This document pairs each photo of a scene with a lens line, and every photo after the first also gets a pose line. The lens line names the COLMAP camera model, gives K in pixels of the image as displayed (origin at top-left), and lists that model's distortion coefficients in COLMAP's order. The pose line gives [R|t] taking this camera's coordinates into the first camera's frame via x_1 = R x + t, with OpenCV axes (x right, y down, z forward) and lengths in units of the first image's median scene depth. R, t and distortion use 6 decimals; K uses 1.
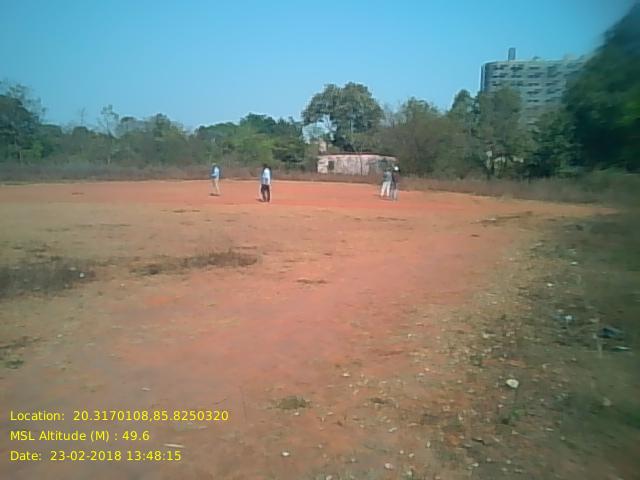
lens RADIAL K [[542.9, 0, 320.0], [0, 542.9, 240.0], [0, 0, 1]] dist [0.044369, -0.161376]
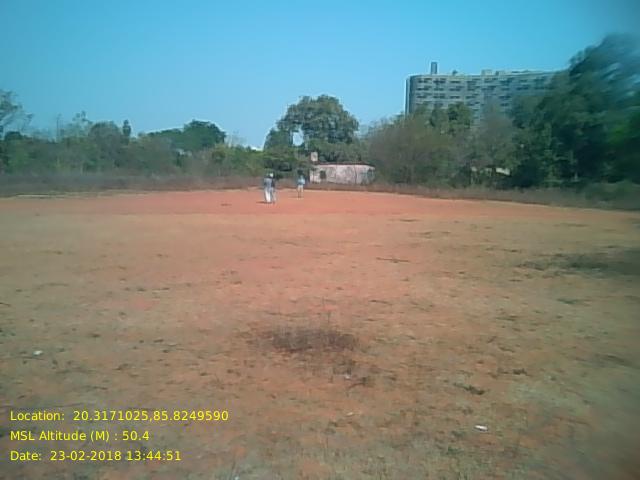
lens RADIAL K [[542.9, 0, 320.0], [0, 542.9, 240.0], [0, 0, 1]] dist [0.044369, -0.161376]
pose [[0.987377, -0.015415, 0.157633, -0.119463], [0.017217, 0.999801, -0.010074, -0.000518], [-0.157447, 0.012661, 0.987446, -0.026057]]
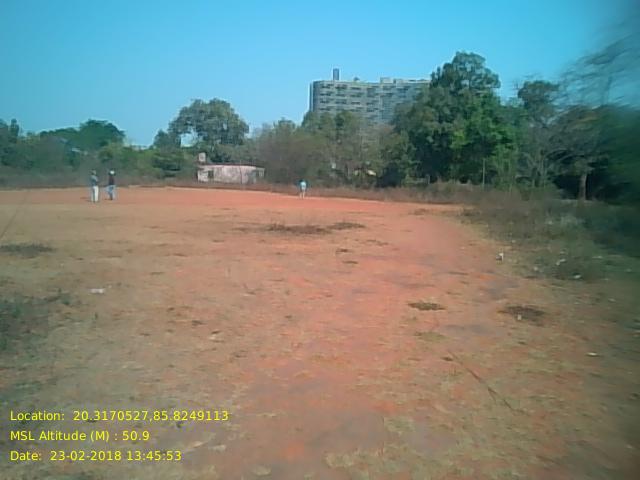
lens RADIAL K [[542.9, 0, 320.0], [0, 542.9, 240.0], [0, 0, 1]] dist [0.044369, -0.161376]
pose [[0.949935, -0.024513, 0.311486, -0.091145], [0.029152, 0.999522, -0.010245, 0.010984], [-0.311086, 0.018812, 0.950196, -0.095083]]
